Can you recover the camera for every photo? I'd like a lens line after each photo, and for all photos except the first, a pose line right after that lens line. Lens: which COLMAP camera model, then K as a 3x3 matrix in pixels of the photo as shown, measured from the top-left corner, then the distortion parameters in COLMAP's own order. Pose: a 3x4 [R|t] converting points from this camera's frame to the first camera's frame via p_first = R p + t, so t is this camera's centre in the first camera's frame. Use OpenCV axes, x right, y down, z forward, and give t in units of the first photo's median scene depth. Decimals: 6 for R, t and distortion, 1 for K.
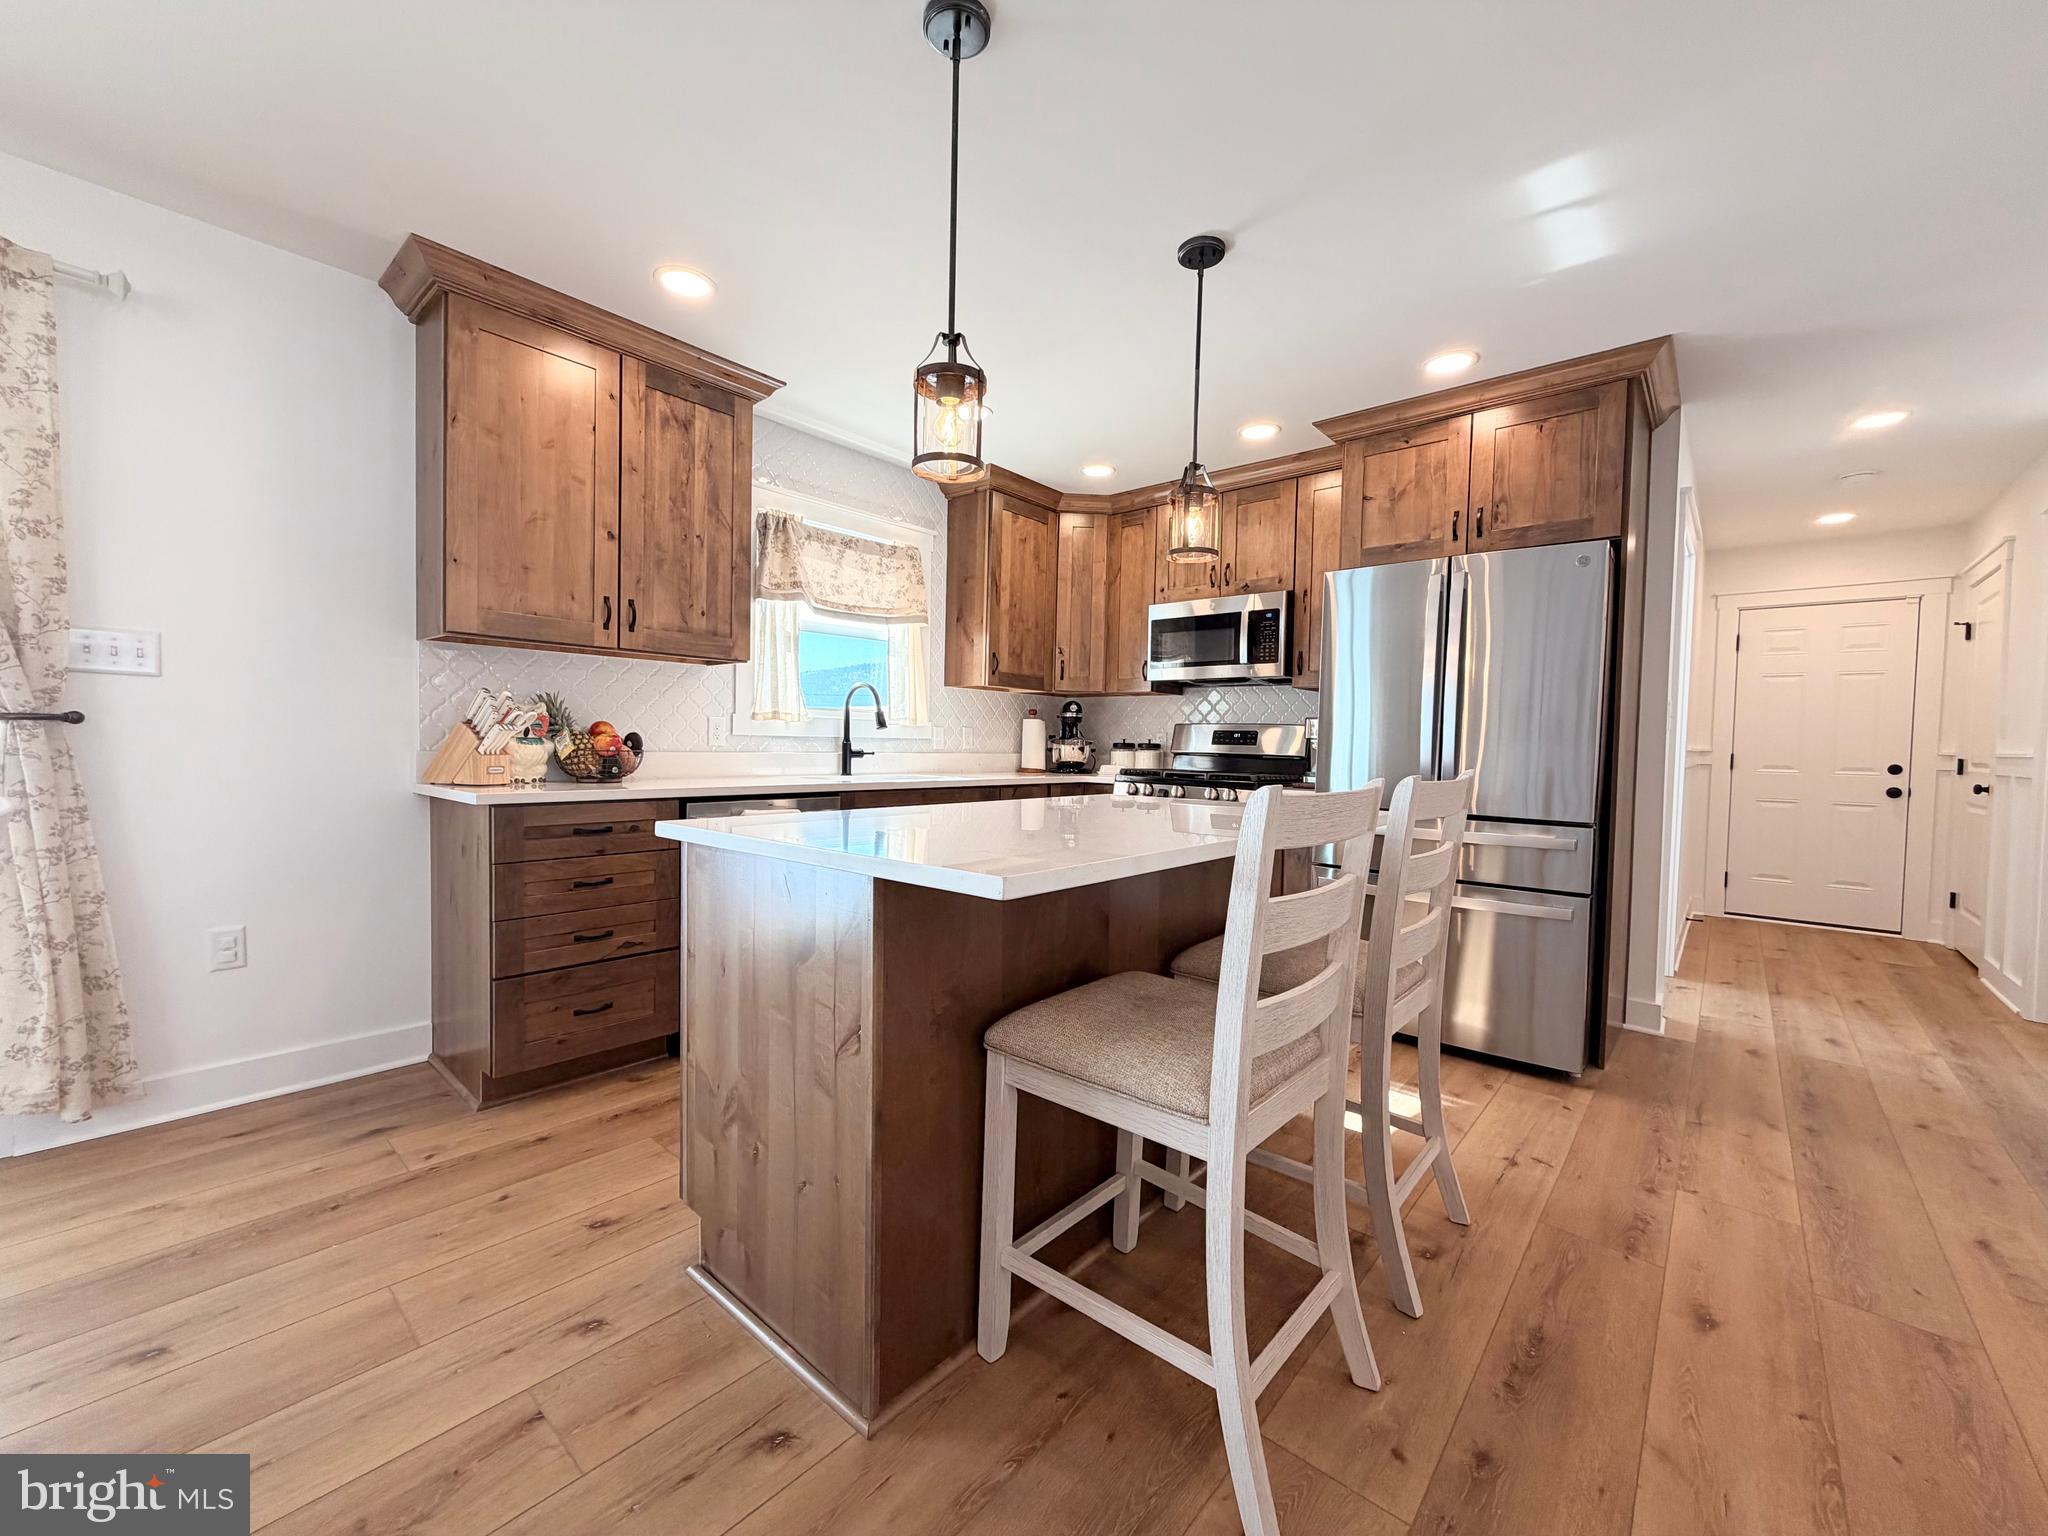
lens RADIAL K [[814.2, 0, 1014.5], [0, 814.2, 768.1], [0, 0, 1]] dist [0.000831, -0.000445]
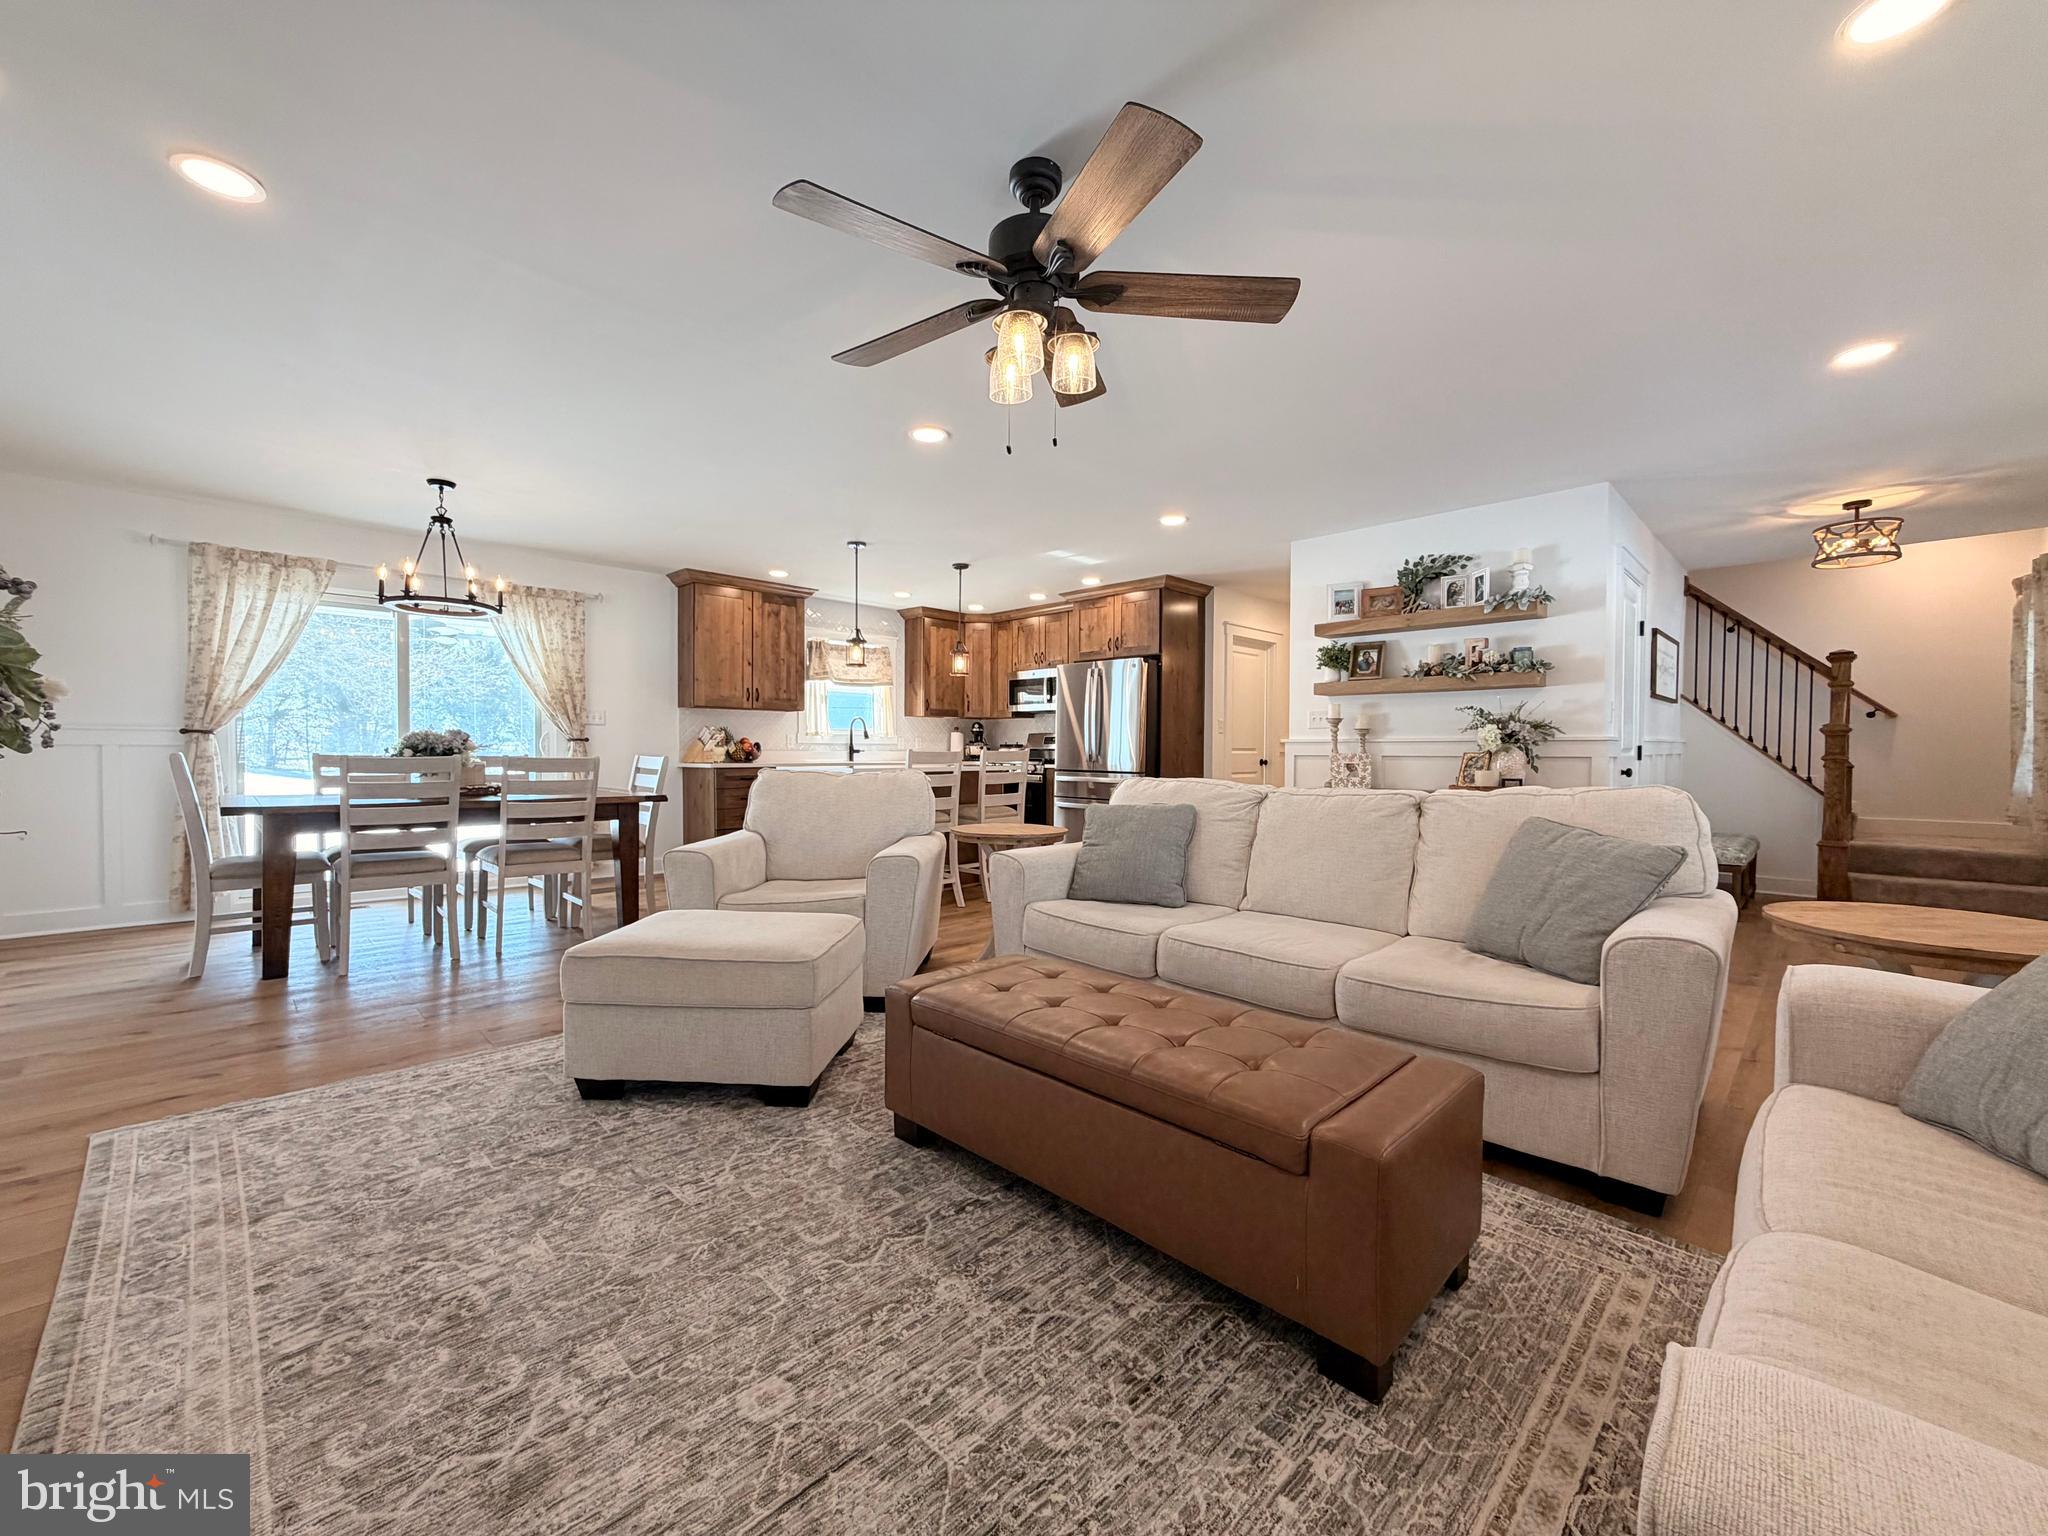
lens RADIAL K [[814.2, 0, 1014.1], [0, 814.2, 770.6], [0, 0, 1]] dist [0.000831, -0.000445]
pose [[0.997316, -0.014230, -0.071827, 0.448267], [0.013680, 0.999873, -0.008148, 0.068442], [0.071934, 0.007144, 0.997384, -1.309038]]
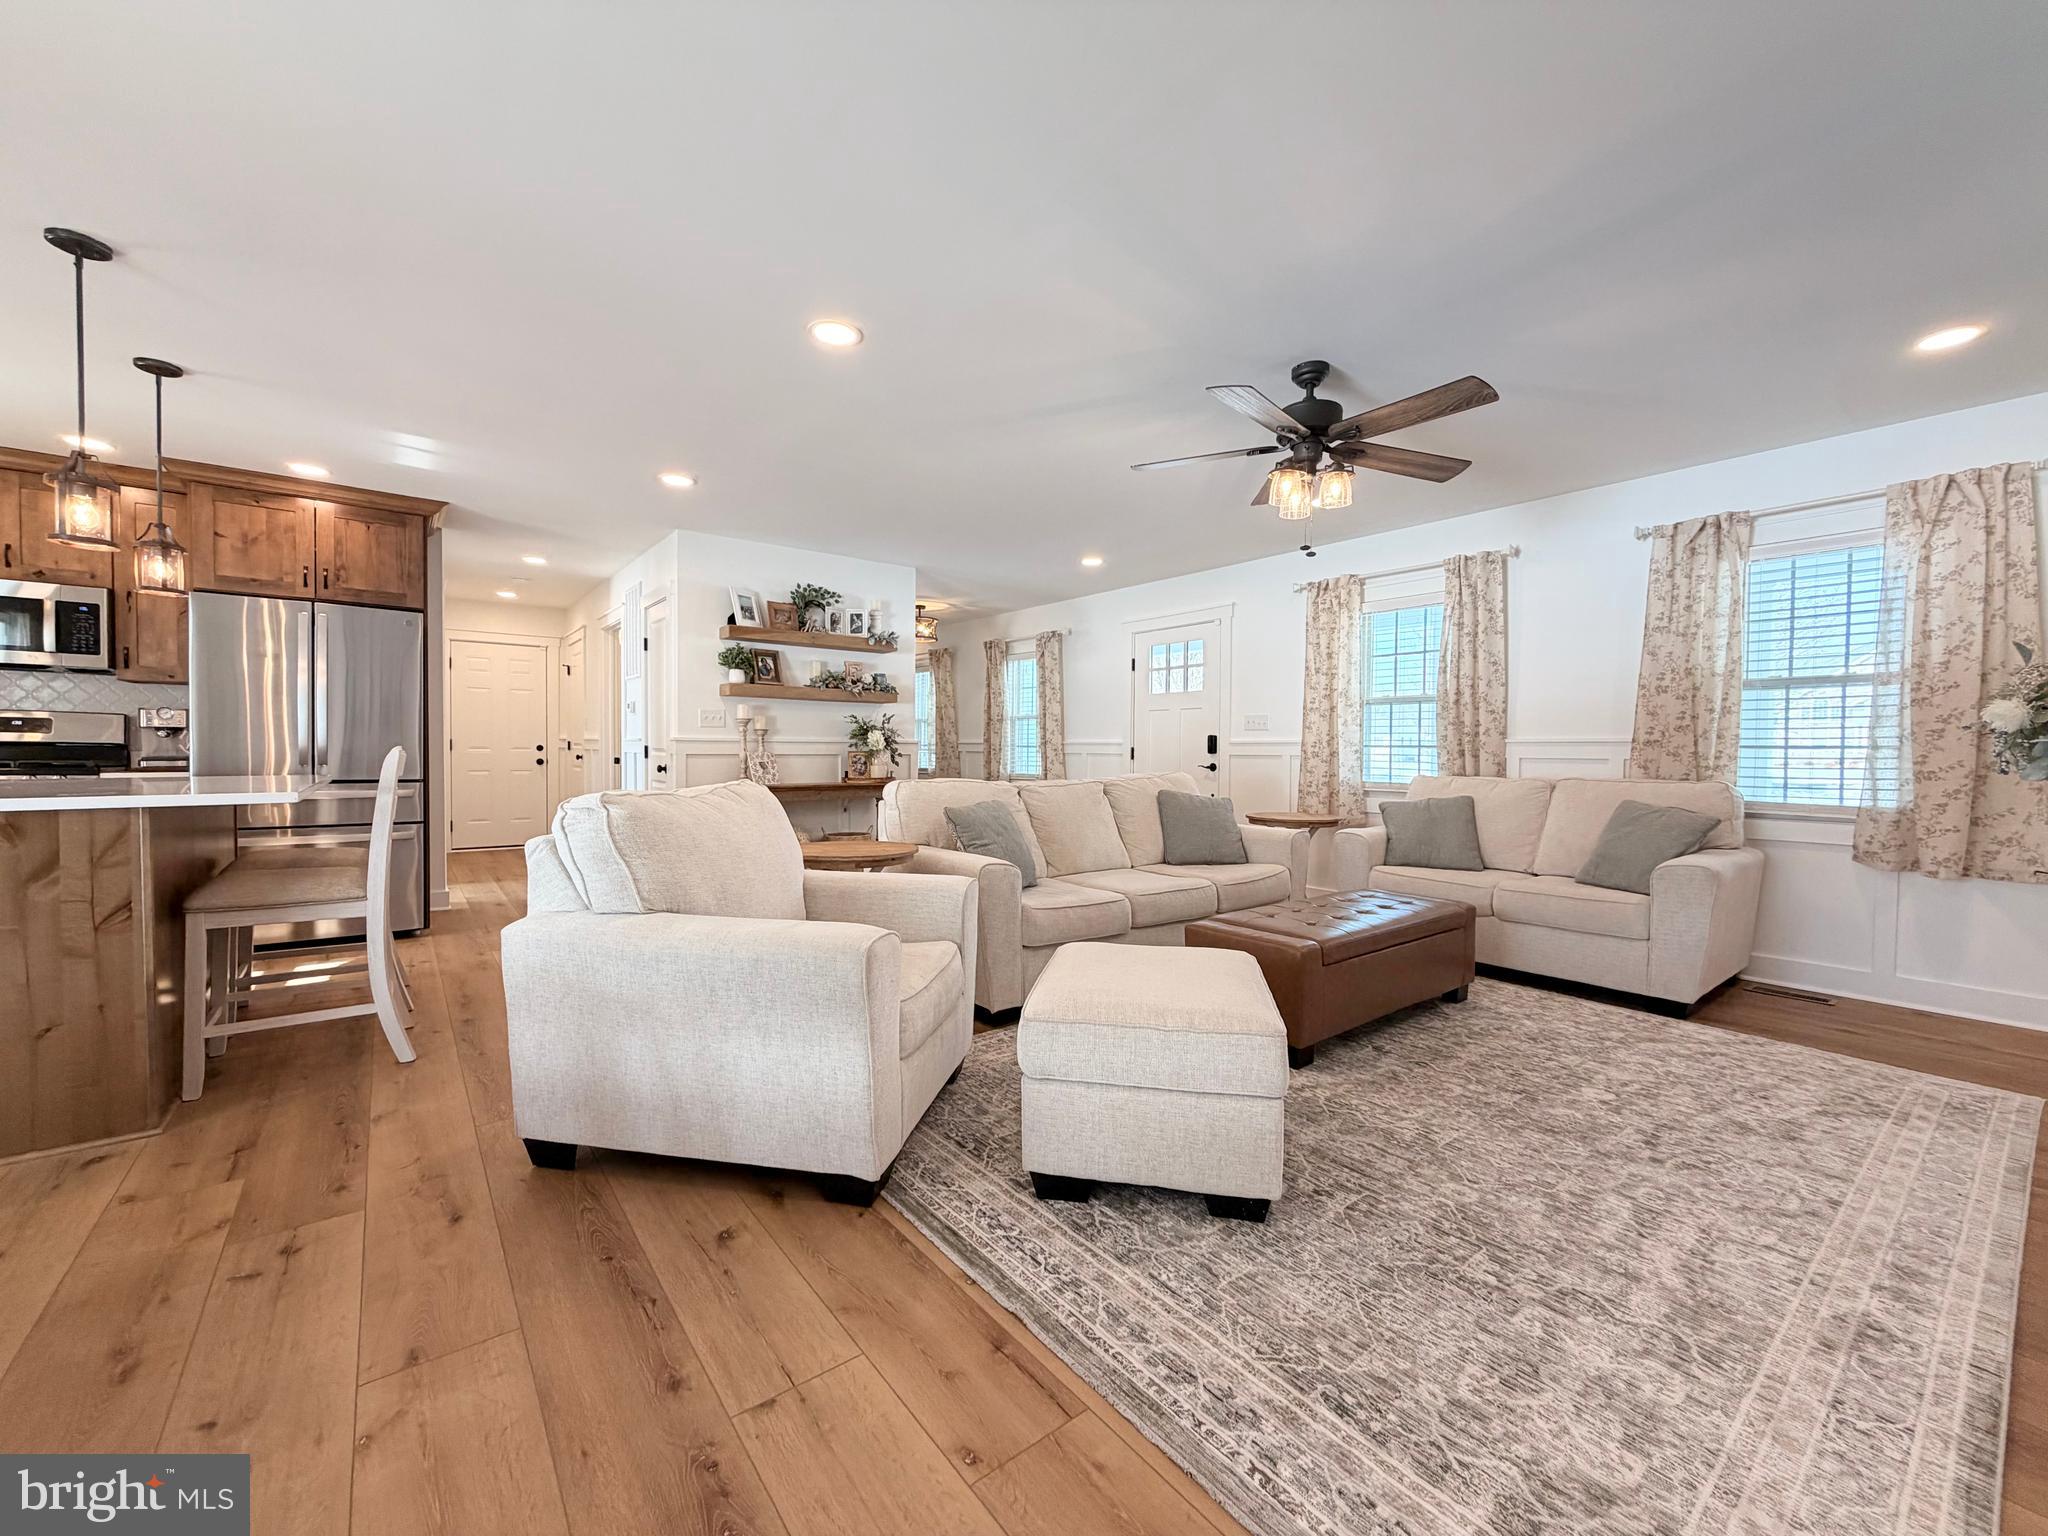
lens RADIAL K [[814.2, 0, 1016.6], [0, 814.2, 766.3], [0, 0, 1]] dist [0.000831, -0.000445]
pose [[0.189651, -0.038318, 0.981104, -0.631491], [0.026538, 0.999073, 0.033890, 0.013633], [-0.981493, 0.019609, 0.190492, -0.473320]]
